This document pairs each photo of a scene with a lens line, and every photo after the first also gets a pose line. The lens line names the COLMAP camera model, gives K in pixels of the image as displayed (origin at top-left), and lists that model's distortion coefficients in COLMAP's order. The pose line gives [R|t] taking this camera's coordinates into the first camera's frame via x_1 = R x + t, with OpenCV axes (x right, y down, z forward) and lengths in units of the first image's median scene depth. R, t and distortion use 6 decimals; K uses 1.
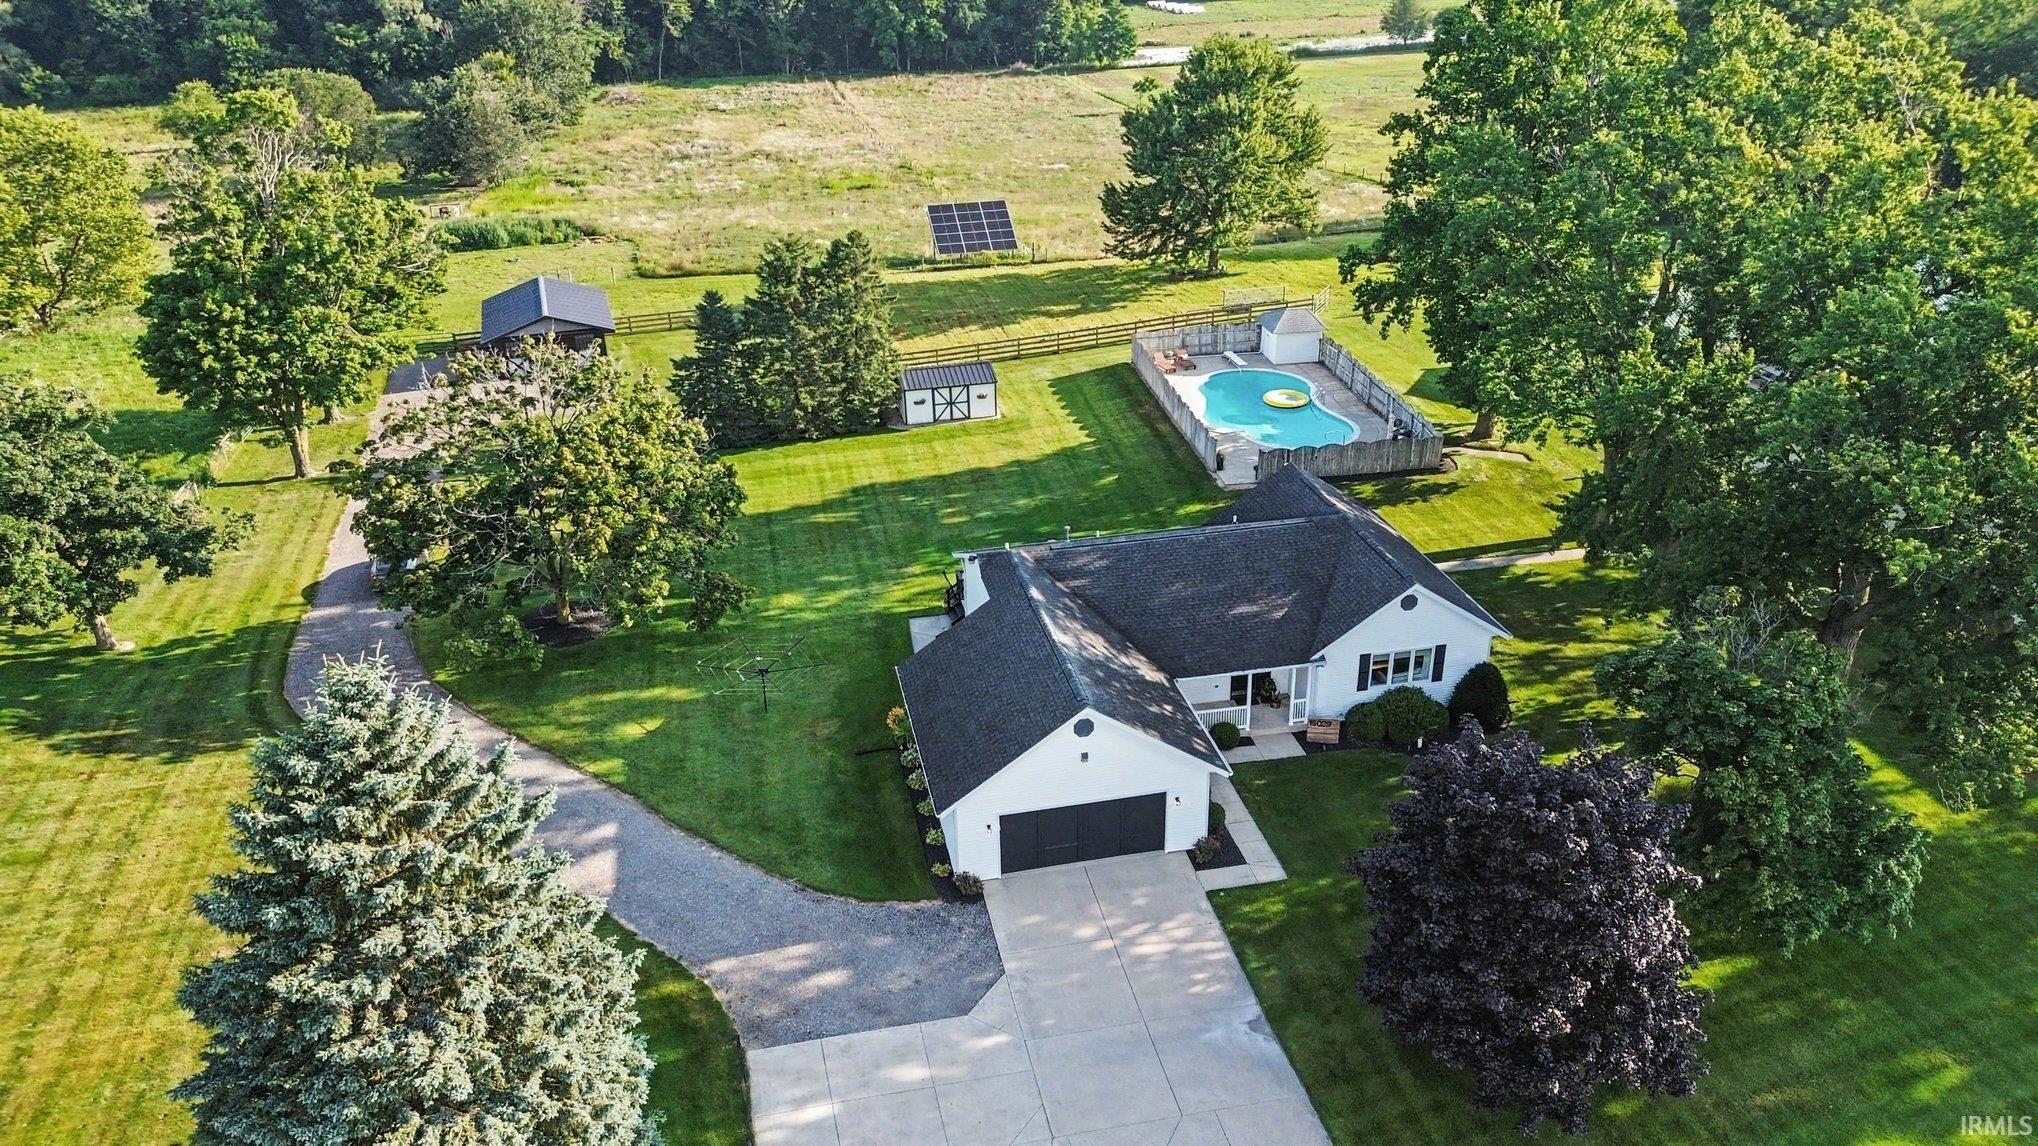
lens RADIAL K [[1460.6, 0, 1026.4], [0, 1460.6, 543.5], [0, 0, 1]] dist [0.100272, -0.100851]
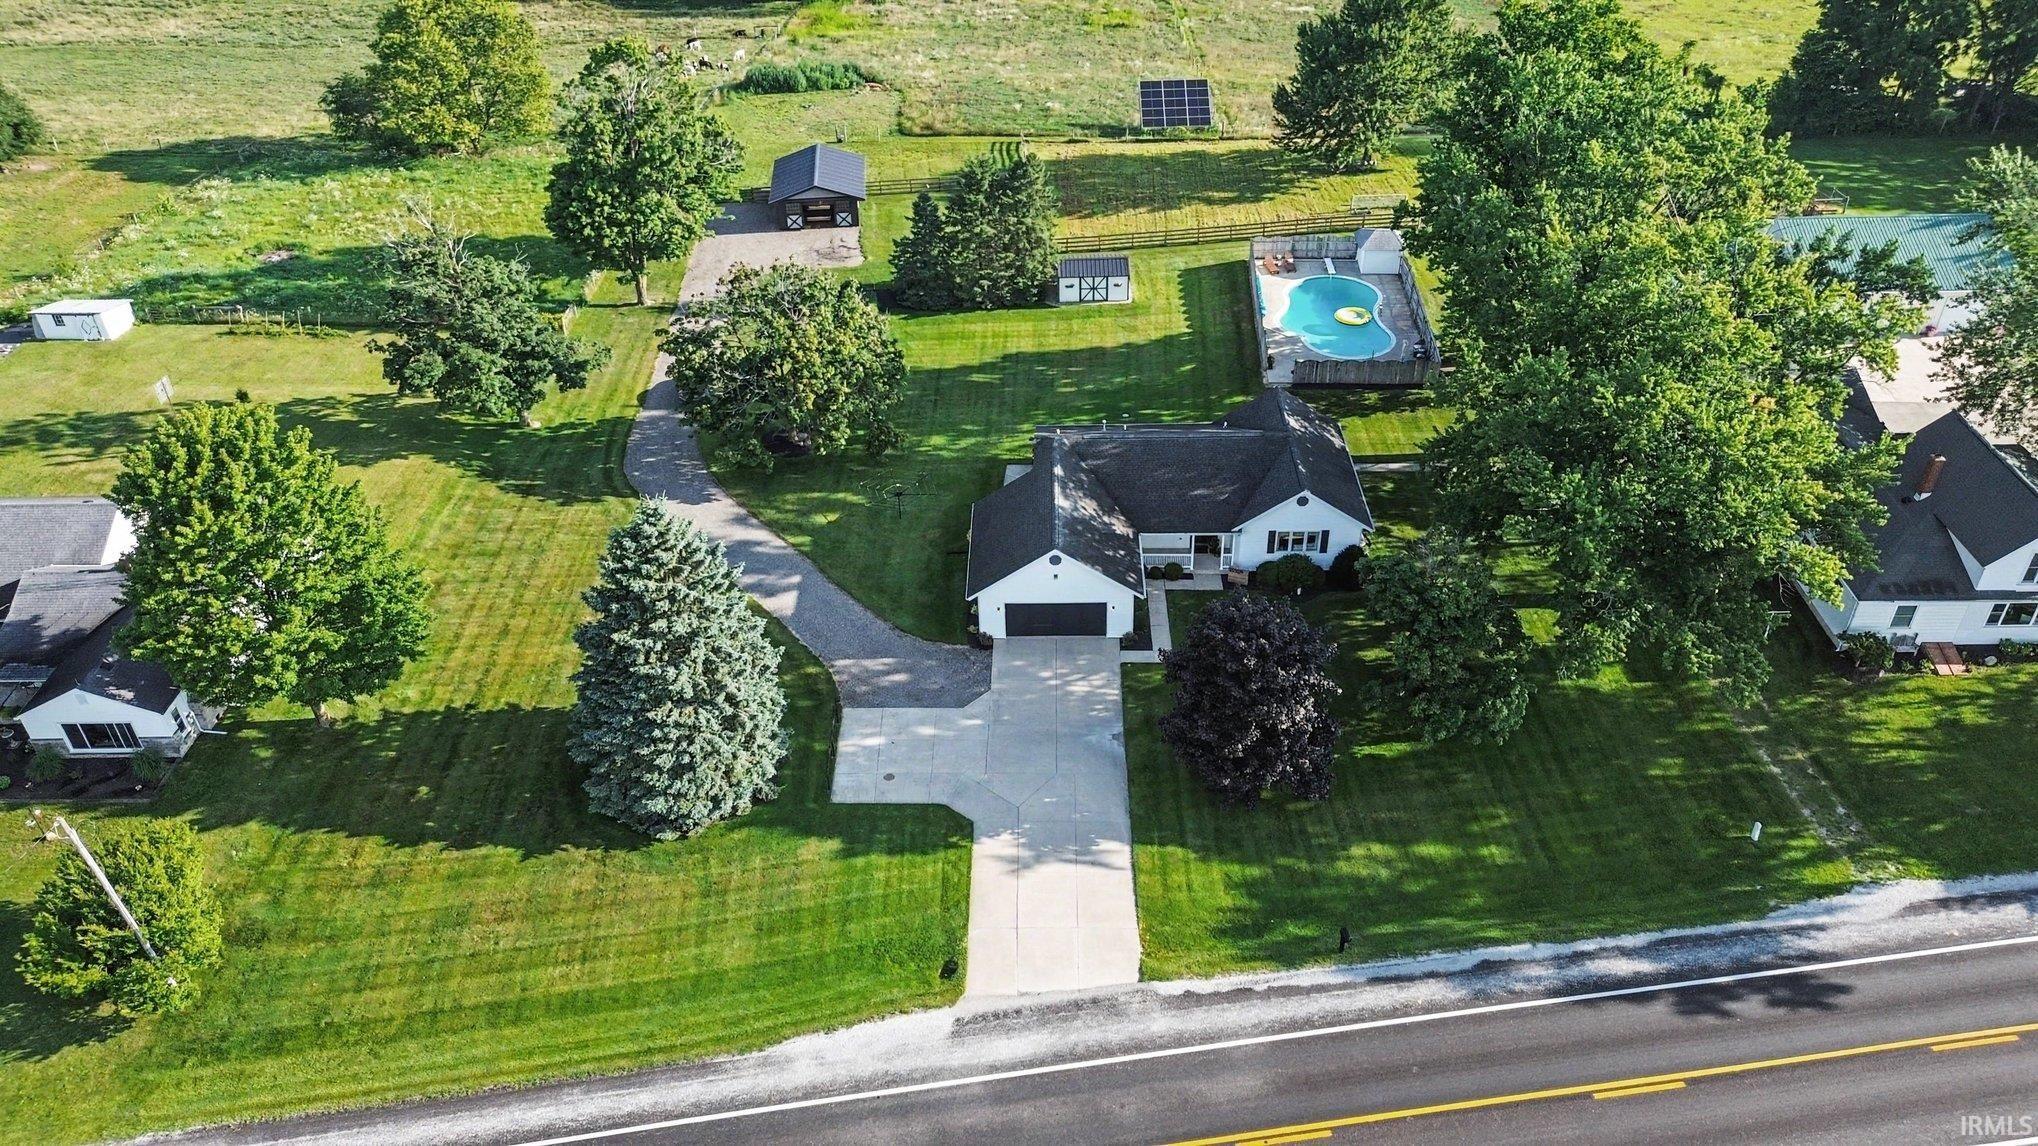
lens RADIAL K [[1460.6, 0, 1026.4], [0, 1460.6, 543.5], [0, 0, 1]] dist [0.100272, -0.100851]
pose [[0.974762, 0.125139, -0.184875, 0.254703], [-0.093106, 0.980544, 0.172811, -0.146125], [0.202904, -0.151237, 0.967449, -0.513555]]
